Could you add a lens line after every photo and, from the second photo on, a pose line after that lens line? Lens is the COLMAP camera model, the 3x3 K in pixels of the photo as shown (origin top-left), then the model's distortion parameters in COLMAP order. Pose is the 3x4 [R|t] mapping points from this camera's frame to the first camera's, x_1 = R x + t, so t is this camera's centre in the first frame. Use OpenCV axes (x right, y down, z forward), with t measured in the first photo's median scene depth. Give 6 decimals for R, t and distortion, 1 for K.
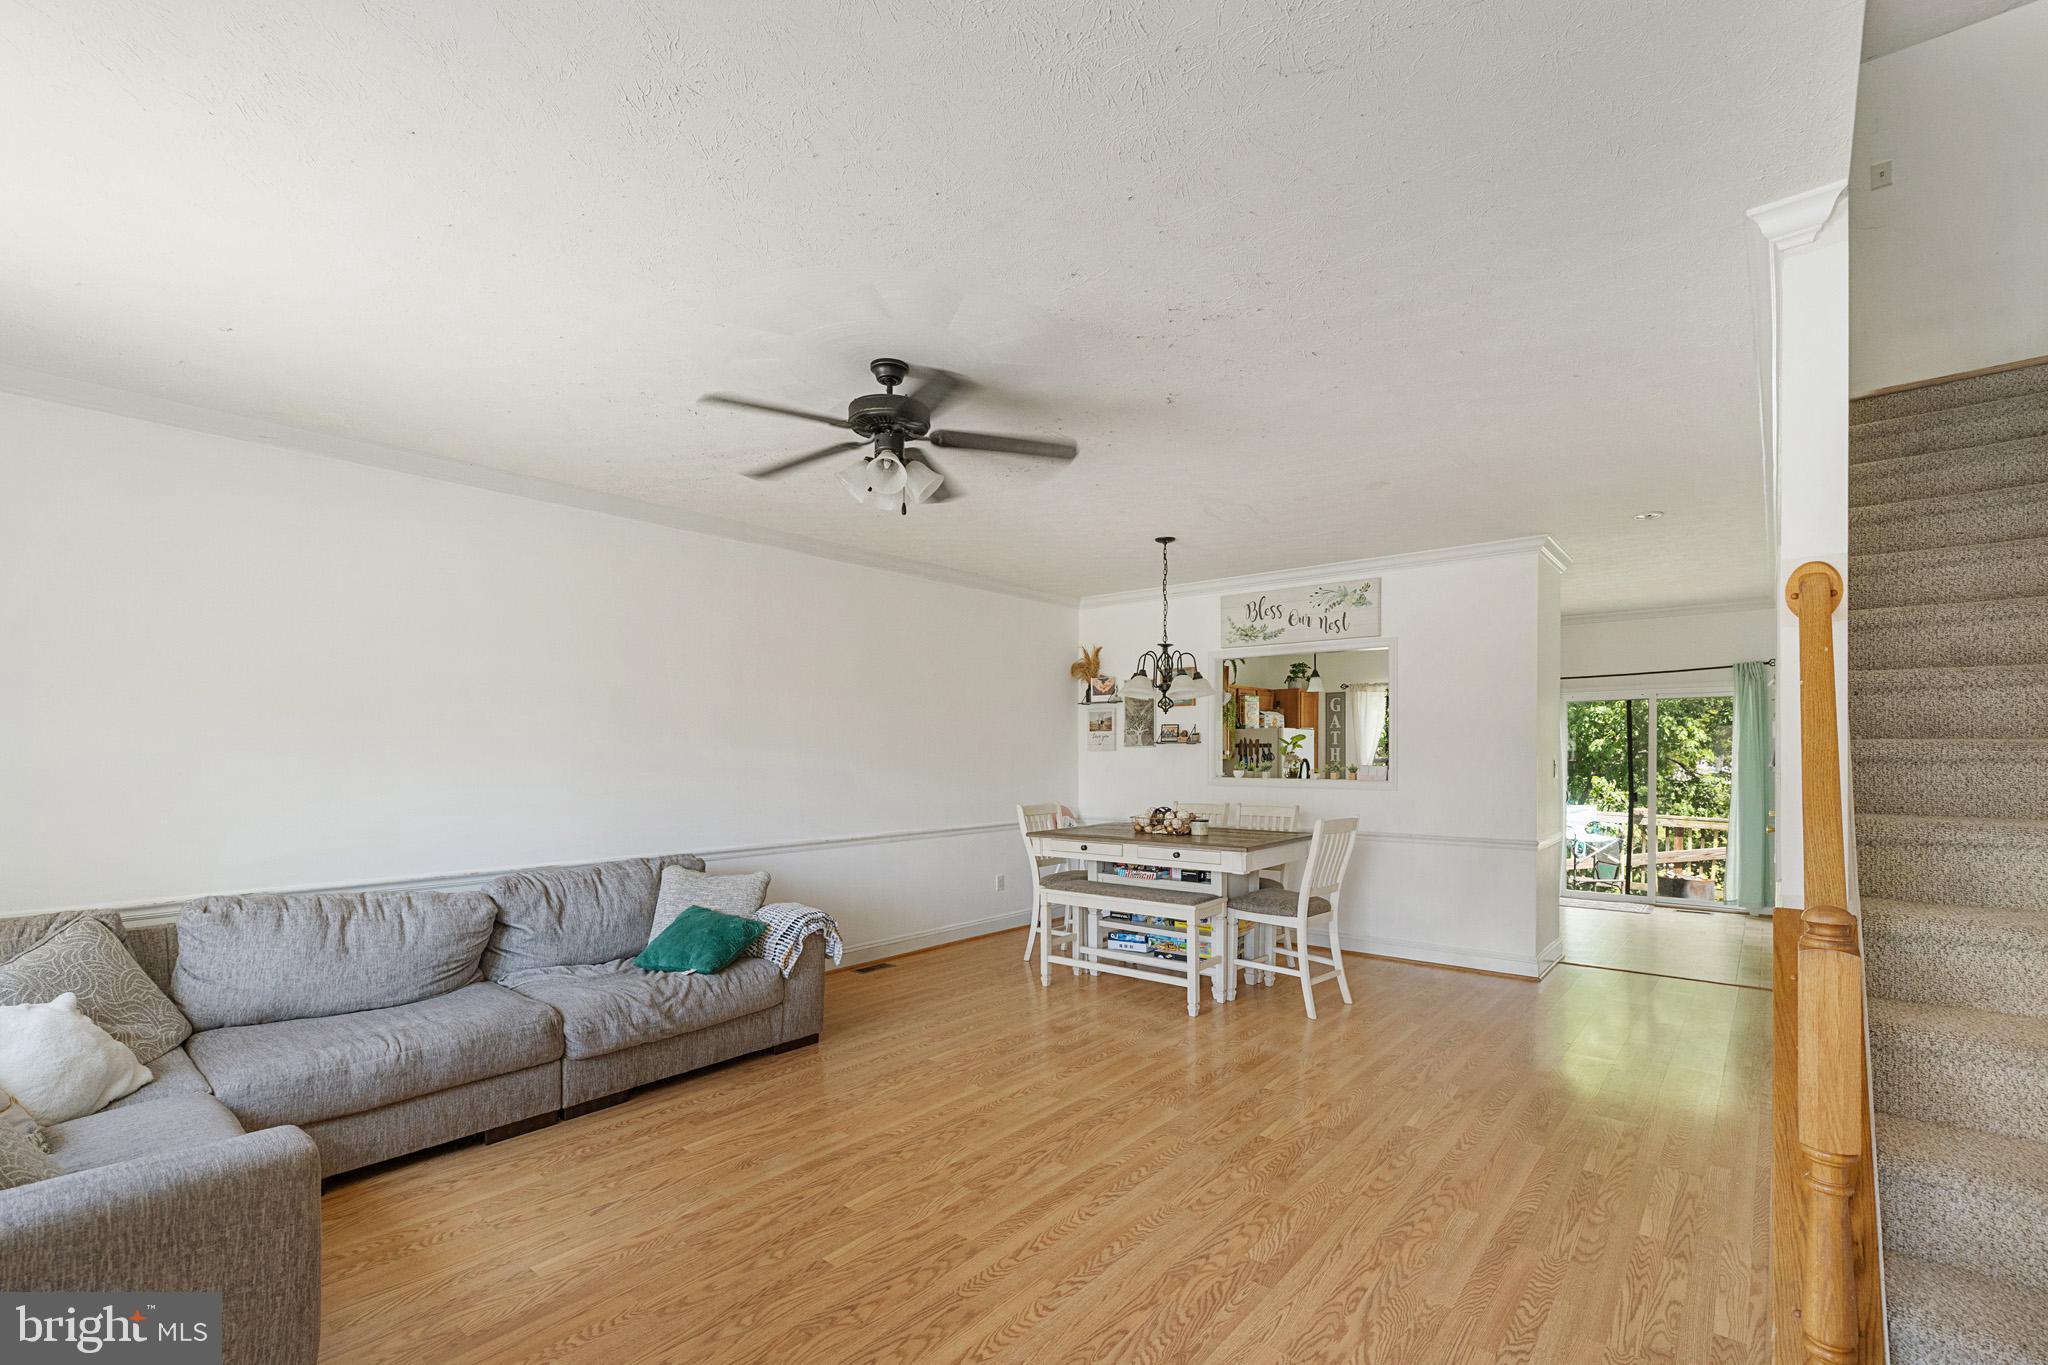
lens RADIAL K [[887.2, 0, 1006.0], [0, 887.2, 747.6], [0, 0, 1]] dist [0.004979, 0.000340]
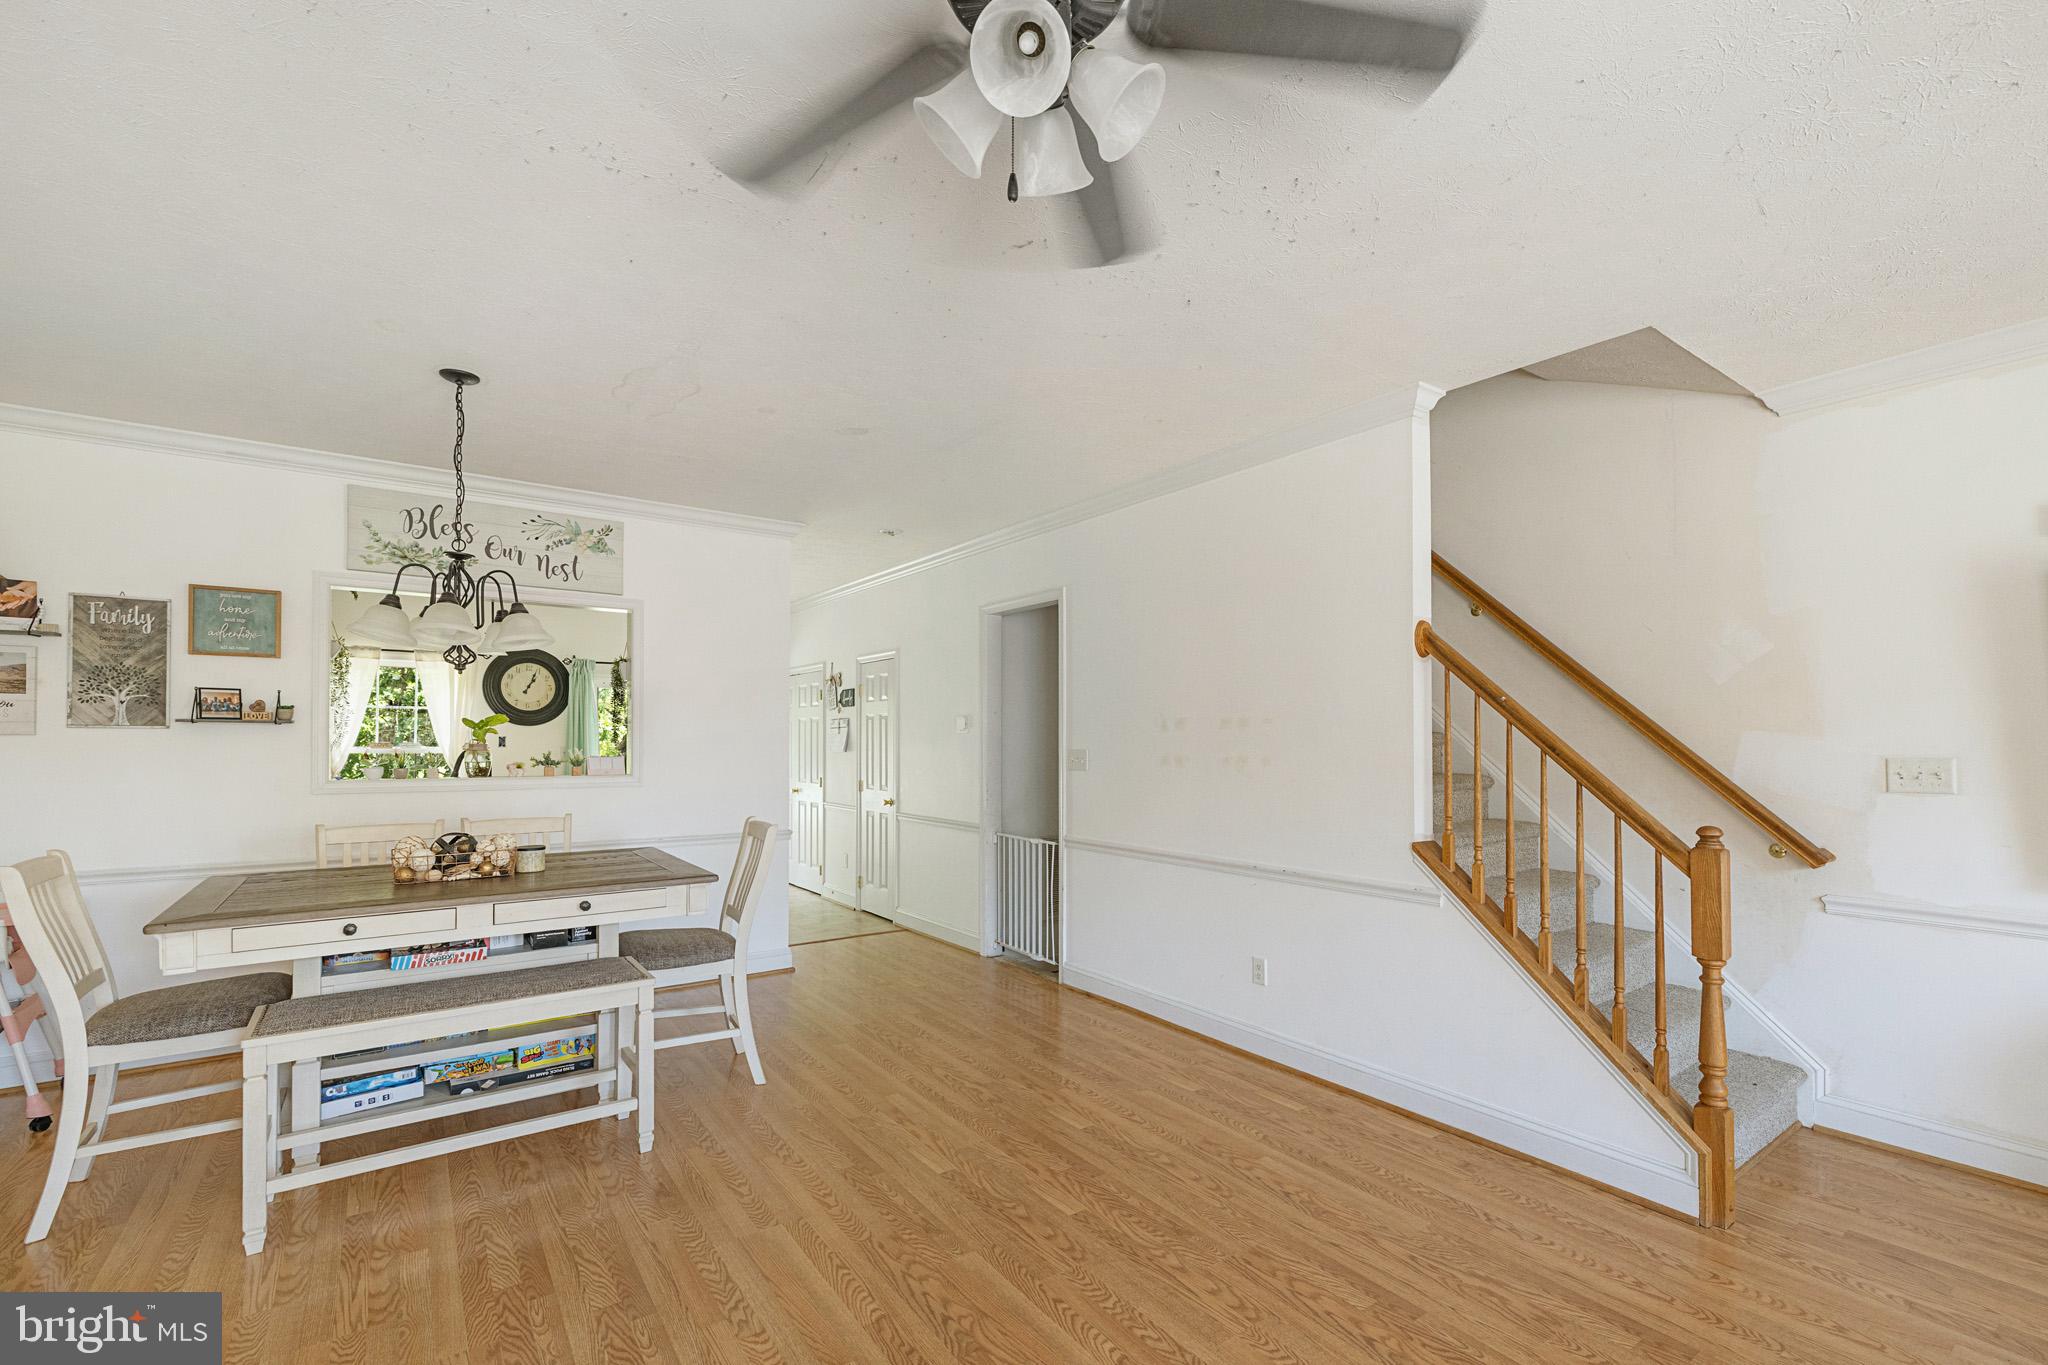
lens RADIAL K [[893.5, 0, 1023.2], [0, 893.5, 725.5], [0, 0, 1]] dist [-0.000009, 0.001511]
pose [[0.233877, 0.017461, 0.972109, -0.302172], [-0.007560, 0.999841, -0.016140, 0.002922], [-0.972237, -0.003574, 0.233972, 0.495100]]
